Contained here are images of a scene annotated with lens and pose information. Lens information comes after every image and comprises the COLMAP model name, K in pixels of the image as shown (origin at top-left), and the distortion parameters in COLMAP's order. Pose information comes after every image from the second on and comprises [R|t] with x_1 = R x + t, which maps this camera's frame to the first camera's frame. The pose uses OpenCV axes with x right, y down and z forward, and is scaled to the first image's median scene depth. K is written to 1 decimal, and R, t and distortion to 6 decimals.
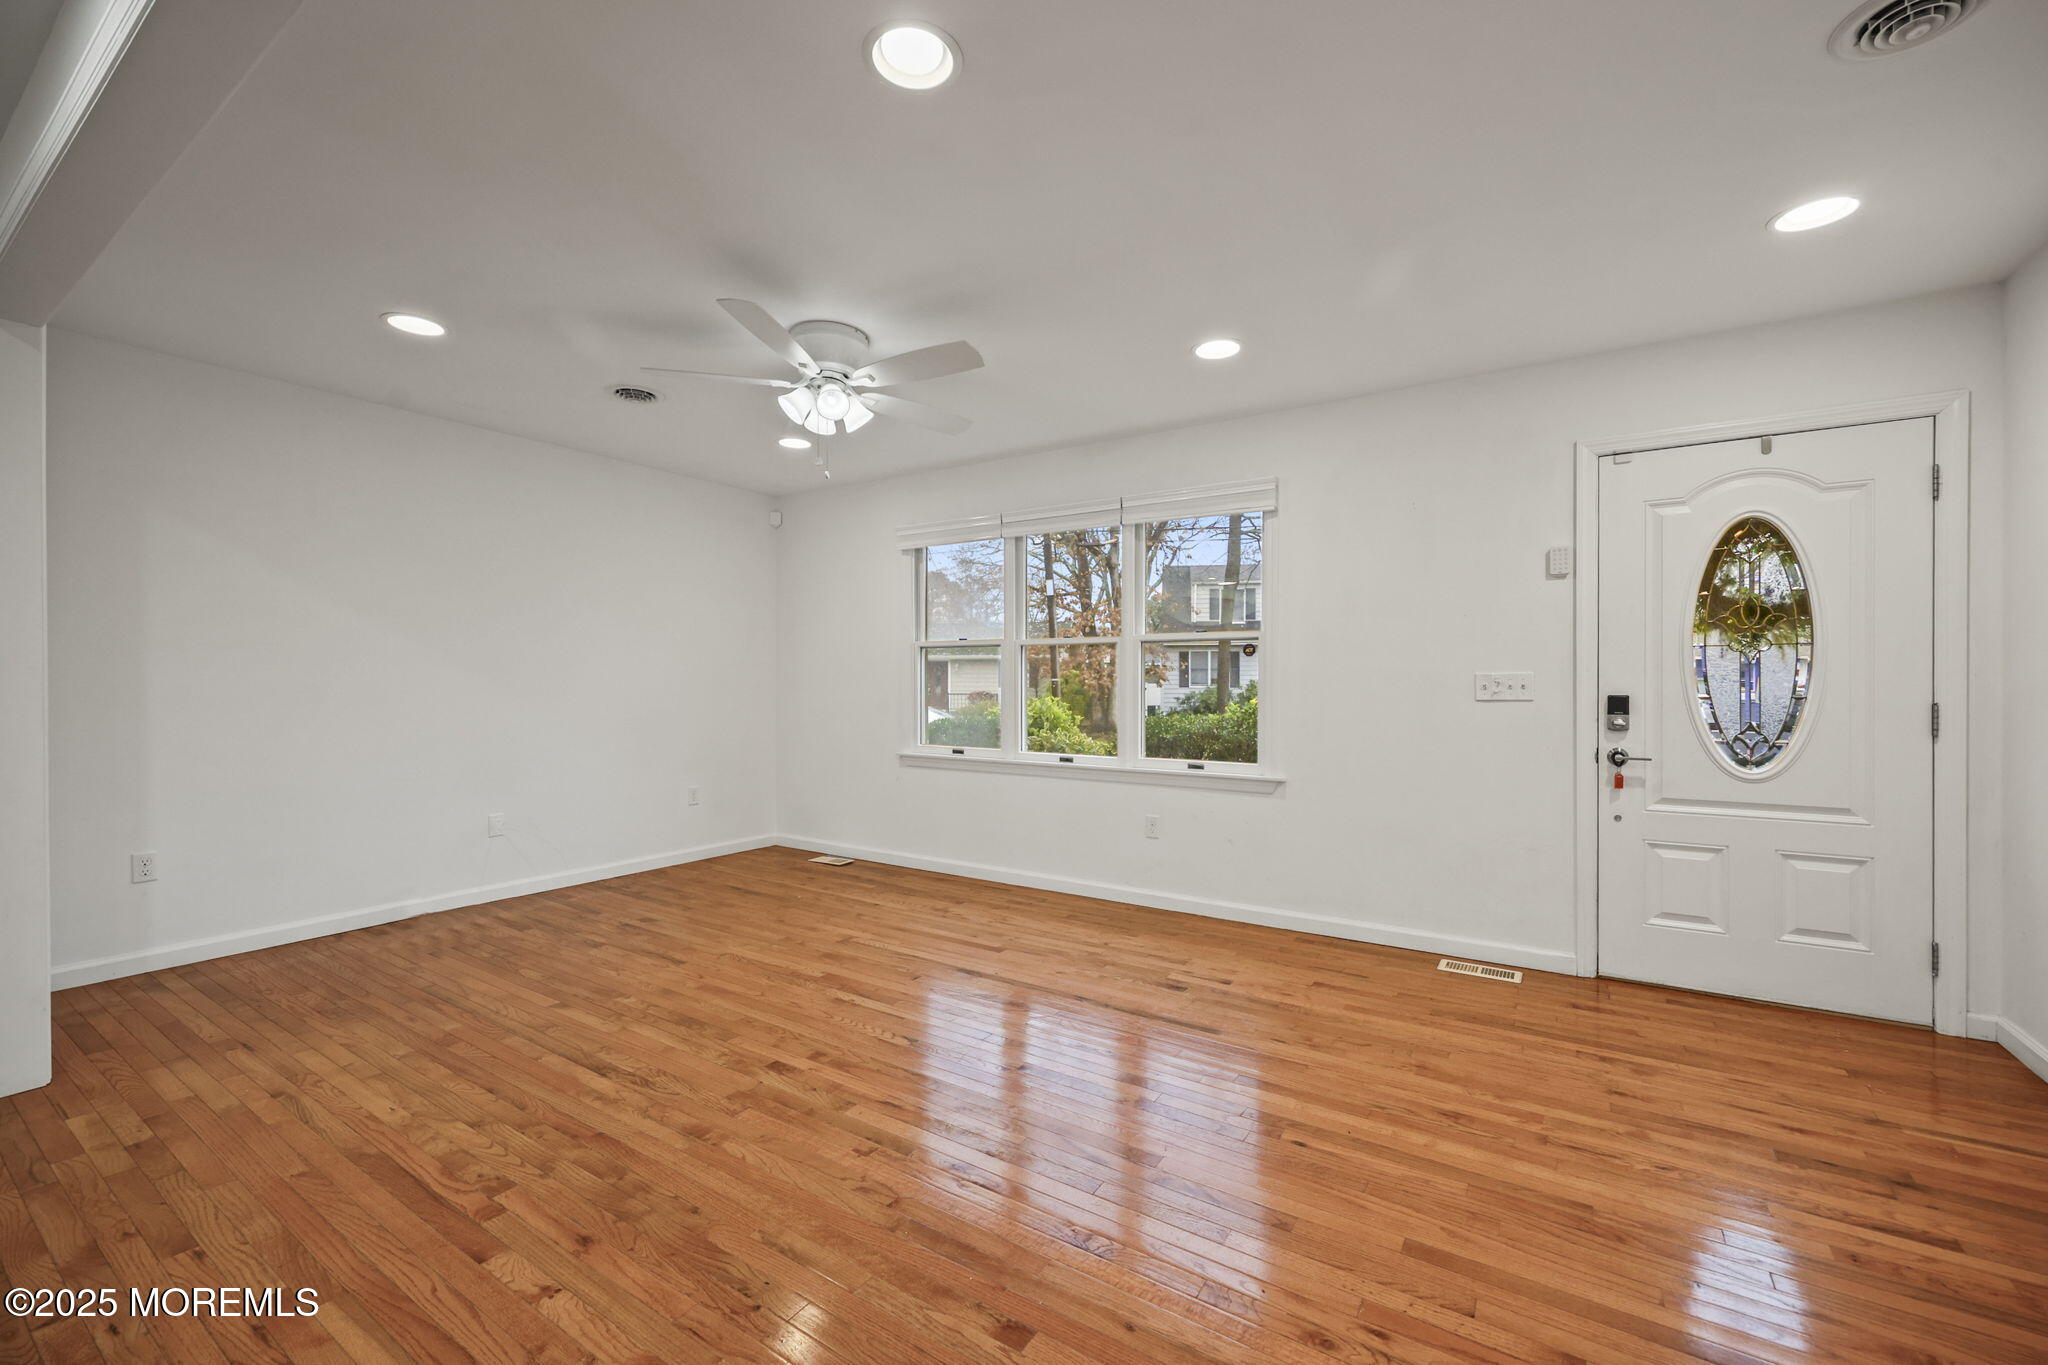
lens RADIAL K [[829.9, 0, 1019.5], [0, 829.9, 681.9], [0, 0, 1]] dist [-0.001425, 0.001105]
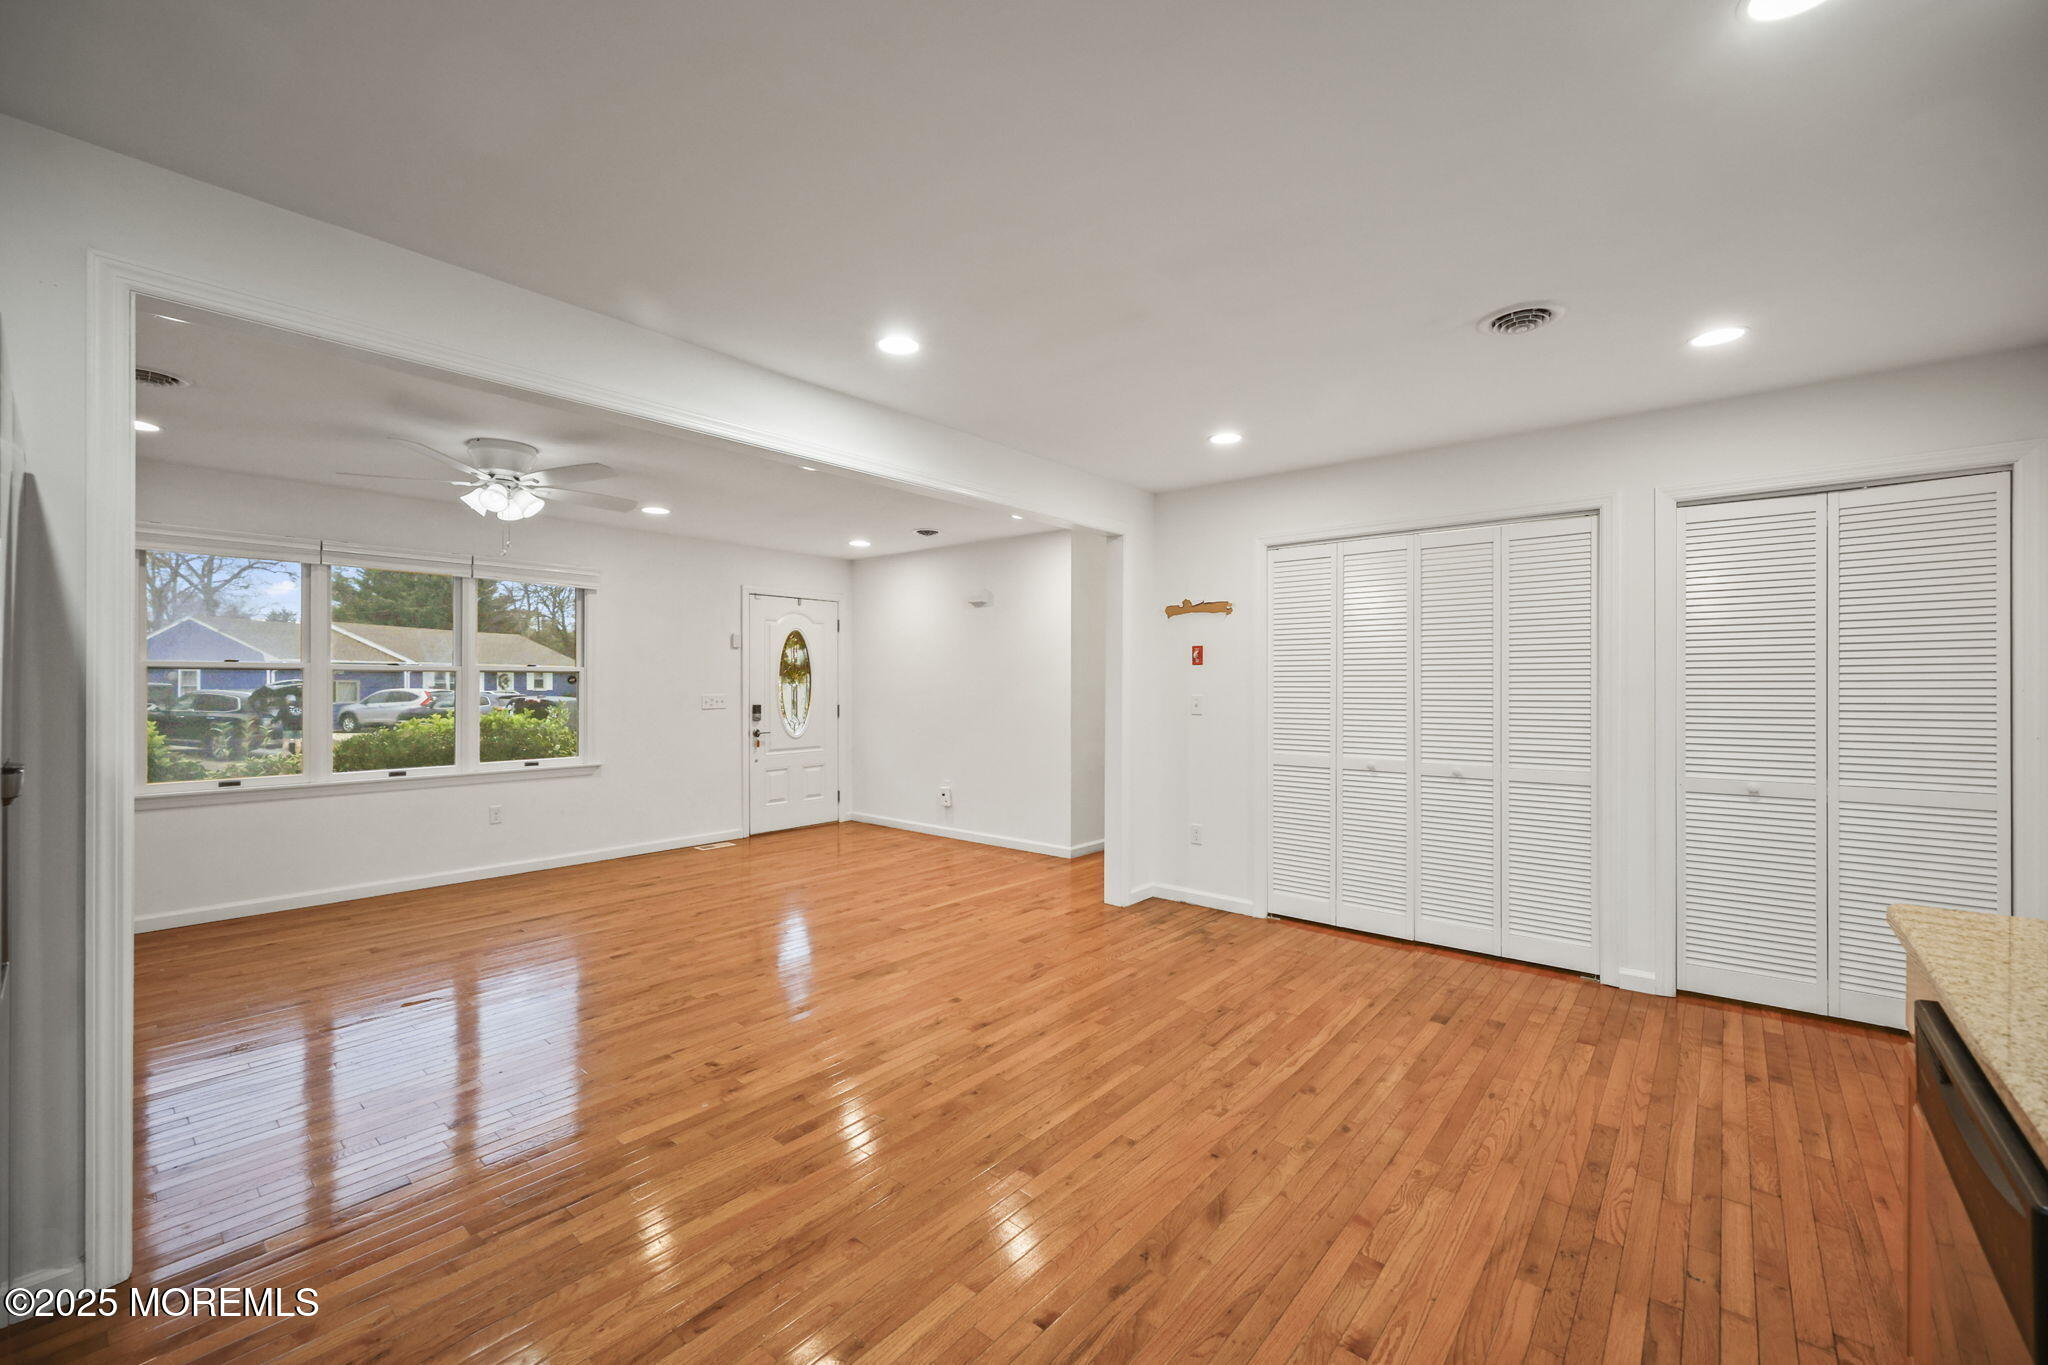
lens RADIAL K [[829.9, 0, 1031.8], [0, 829.9, 681.6], [0, 0, 1]] dist [-0.001425, 0.001105]
pose [[0.112507, 0.000970, 0.993650, -1.400796], [-0.003757, 0.999993, -0.000551, -0.046760], [-0.993644, -0.003672, 0.112510, 0.036174]]
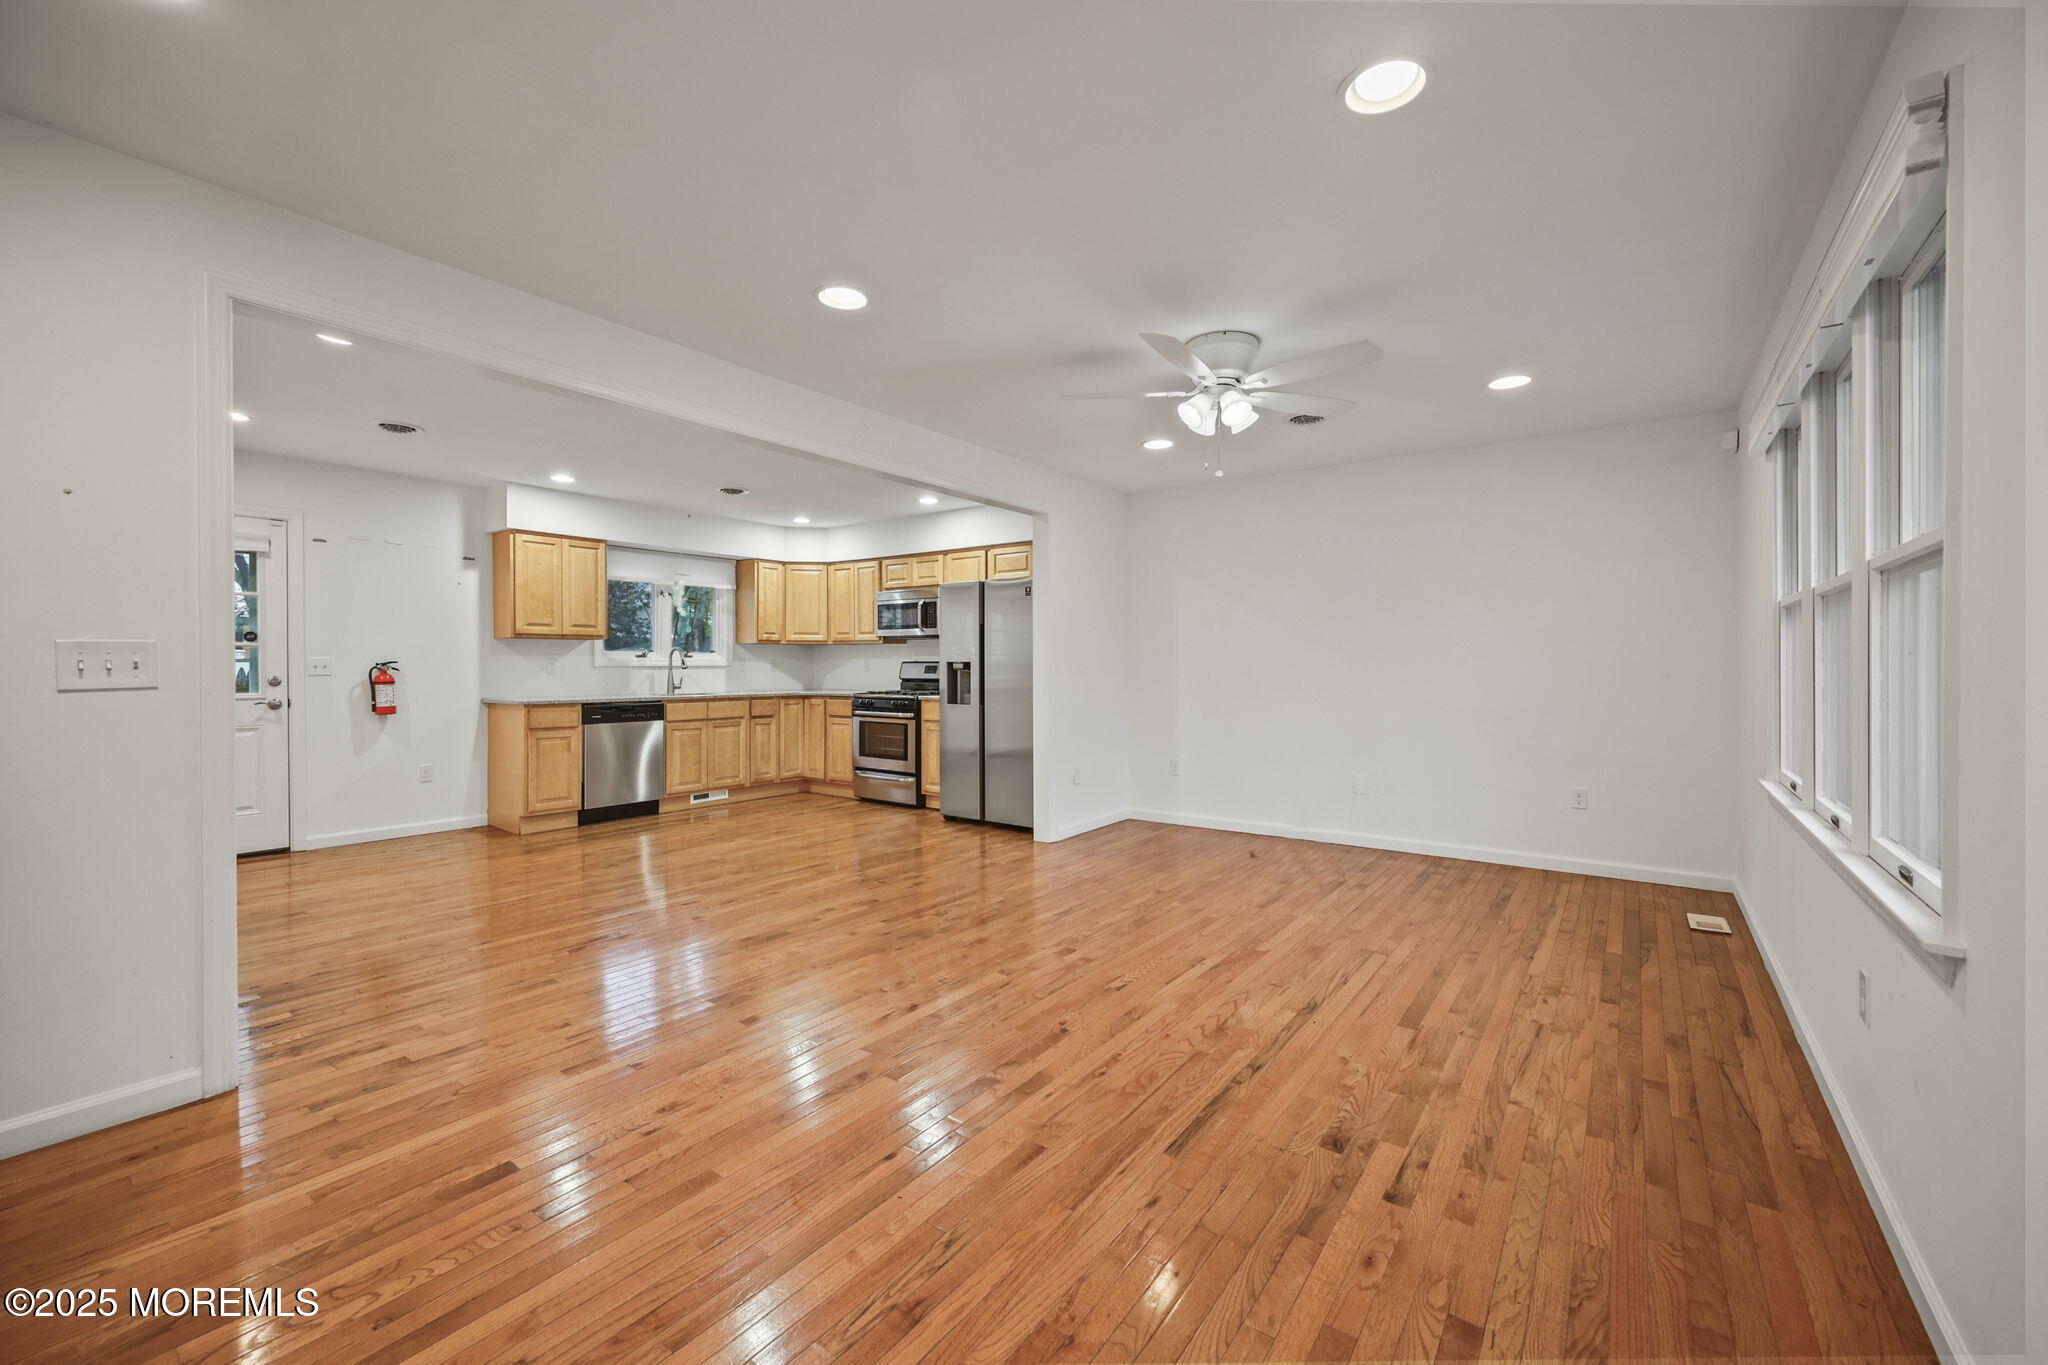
lens RADIAL K [[829.9, 0, 1028.3], [0, 829.9, 674.2], [0, 0, 1]] dist [-0.001425, 0.001105]
pose [[-0.051245, 0.007251, -0.998660, 0.834053], [0.001752, 0.999973, 0.007170, 0.003830], [0.998685, -0.001383, -0.051256, 0.797314]]
